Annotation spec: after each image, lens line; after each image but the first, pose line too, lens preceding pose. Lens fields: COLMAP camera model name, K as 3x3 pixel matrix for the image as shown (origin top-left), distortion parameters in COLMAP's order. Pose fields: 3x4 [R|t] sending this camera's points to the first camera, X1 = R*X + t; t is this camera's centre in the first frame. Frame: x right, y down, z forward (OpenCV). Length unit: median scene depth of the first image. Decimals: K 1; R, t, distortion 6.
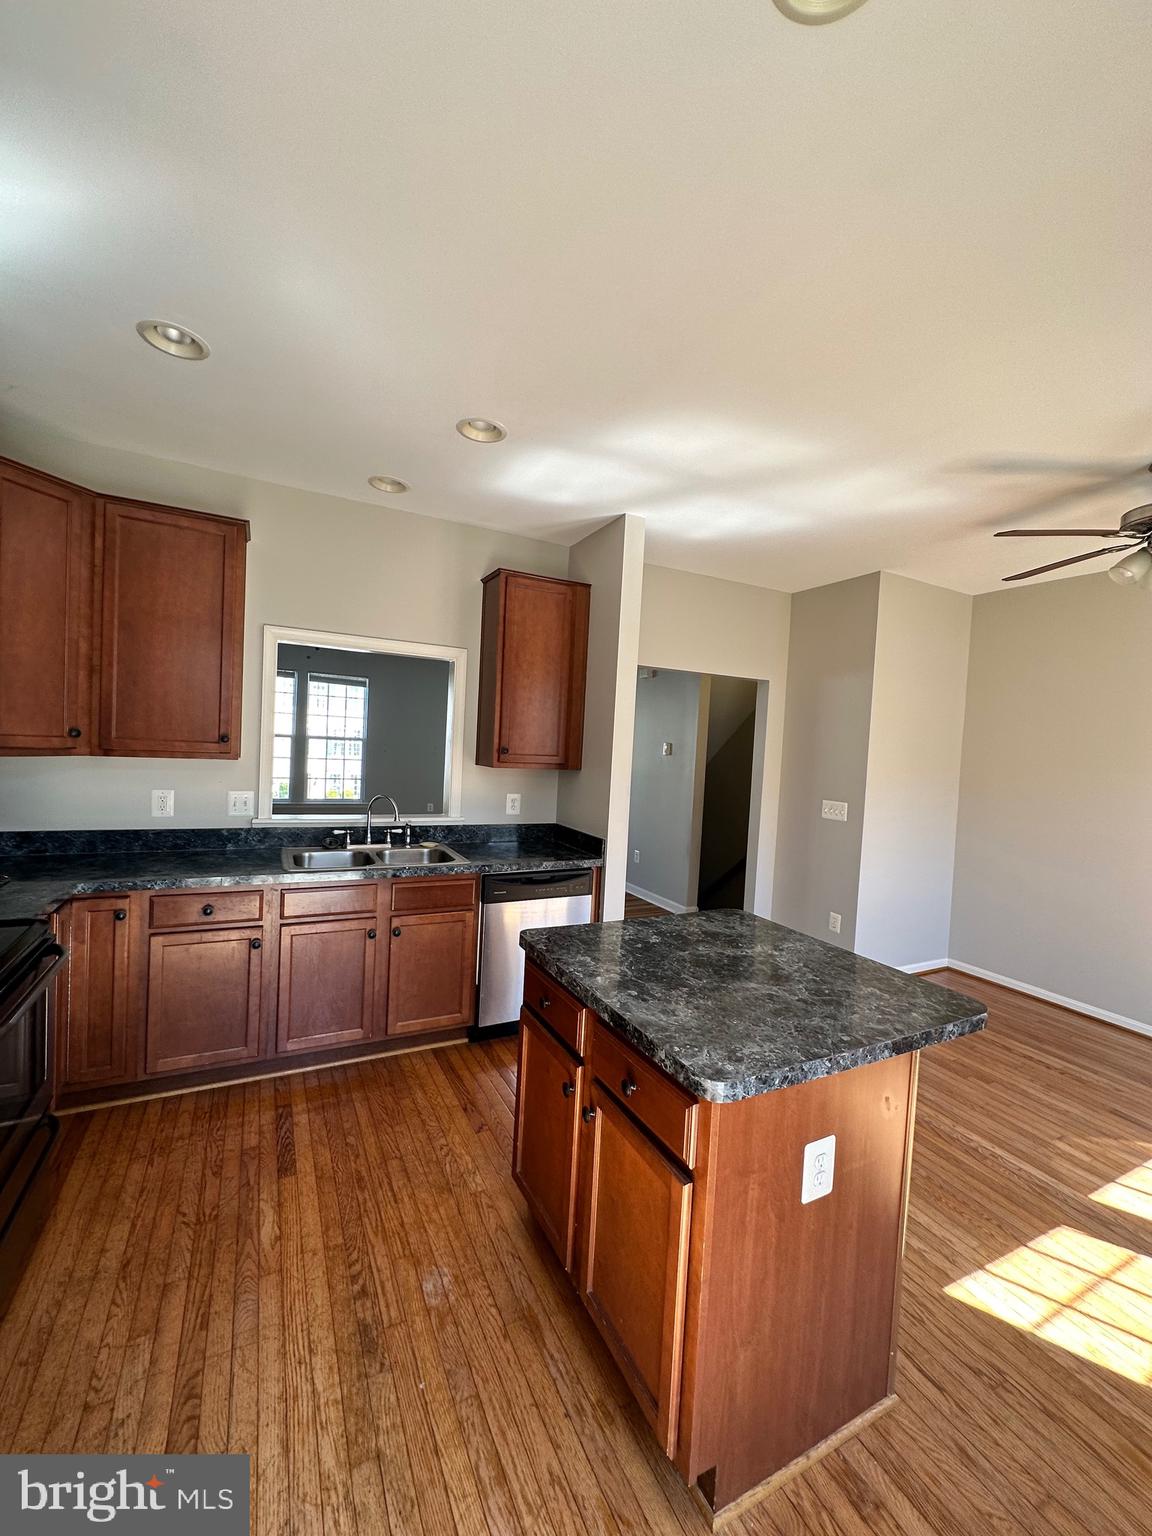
lens RADIAL K [[613.7, 0, 571.3], [0, 613.7, 770.4], [0, 0, 1]] dist [-0.001293, 0.000137]
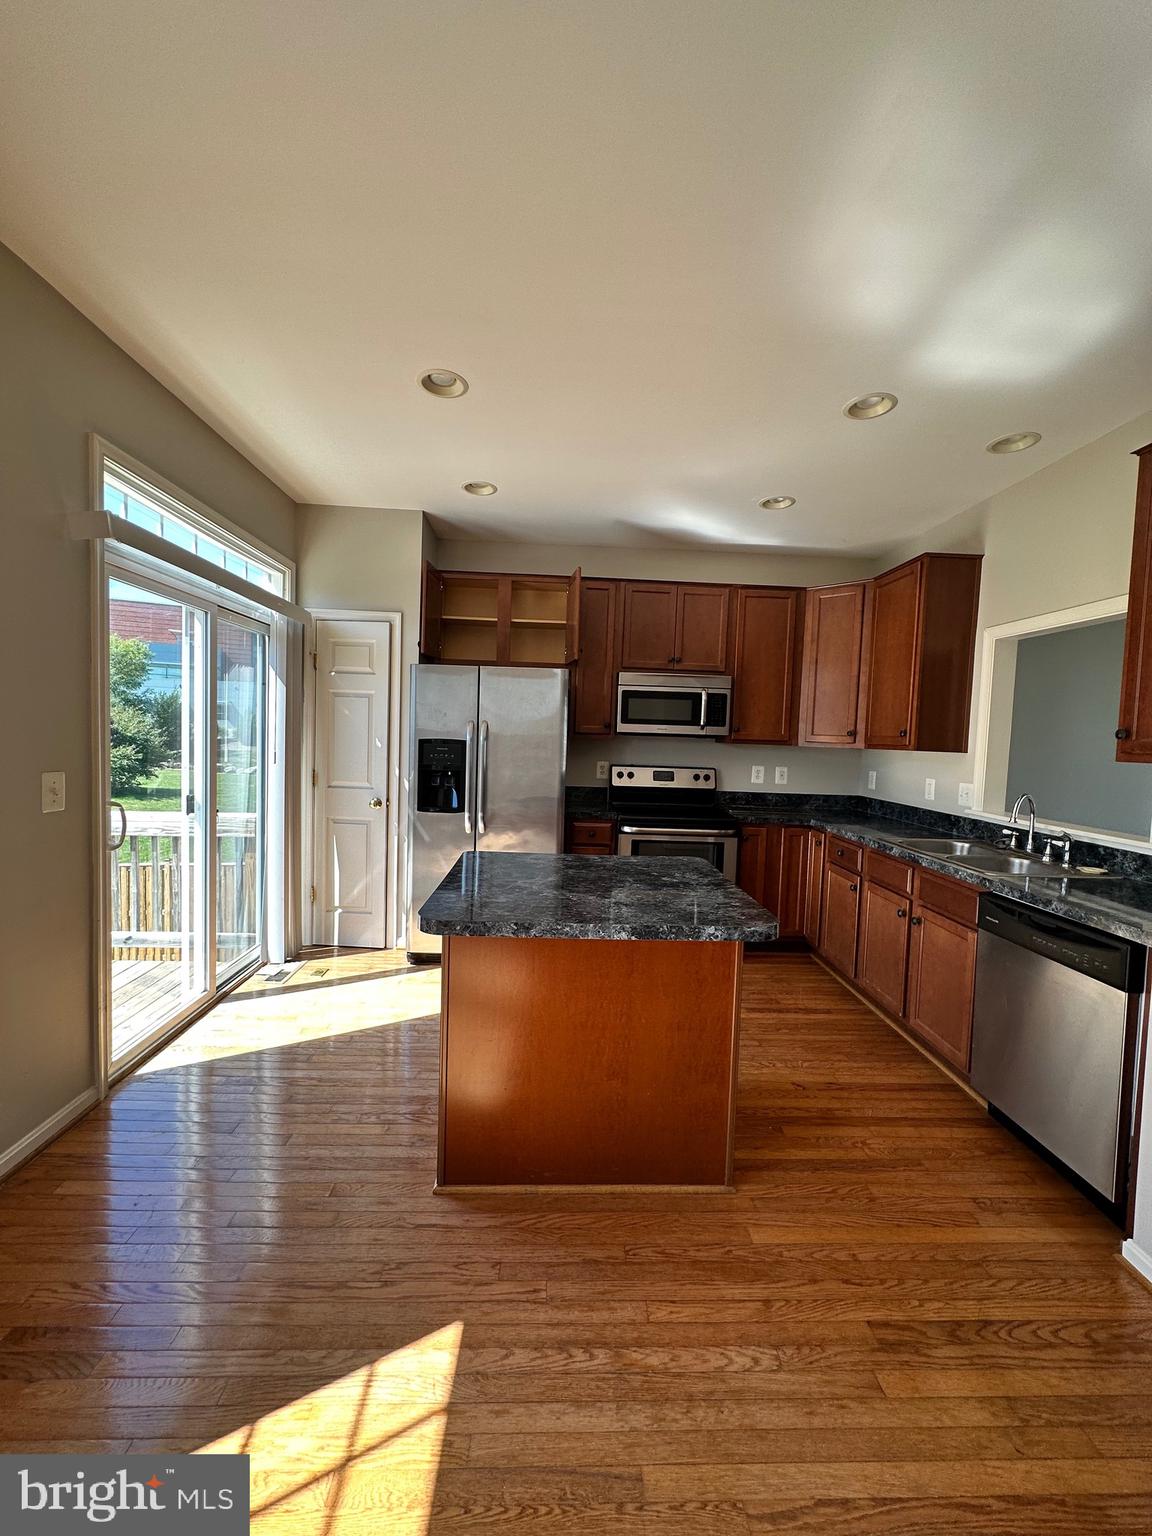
lens RADIAL K [[613.7, 0, 573.8], [0, 613.7, 764.5], [0, 0, 1]] dist [-0.001293, 0.000137]
pose [[-0.420019, -0.017504, -0.907346, 0.843221], [-0.098191, 0.994821, 0.026261, 0.045966], [0.902188, 0.100123, -0.419563, 0.911049]]
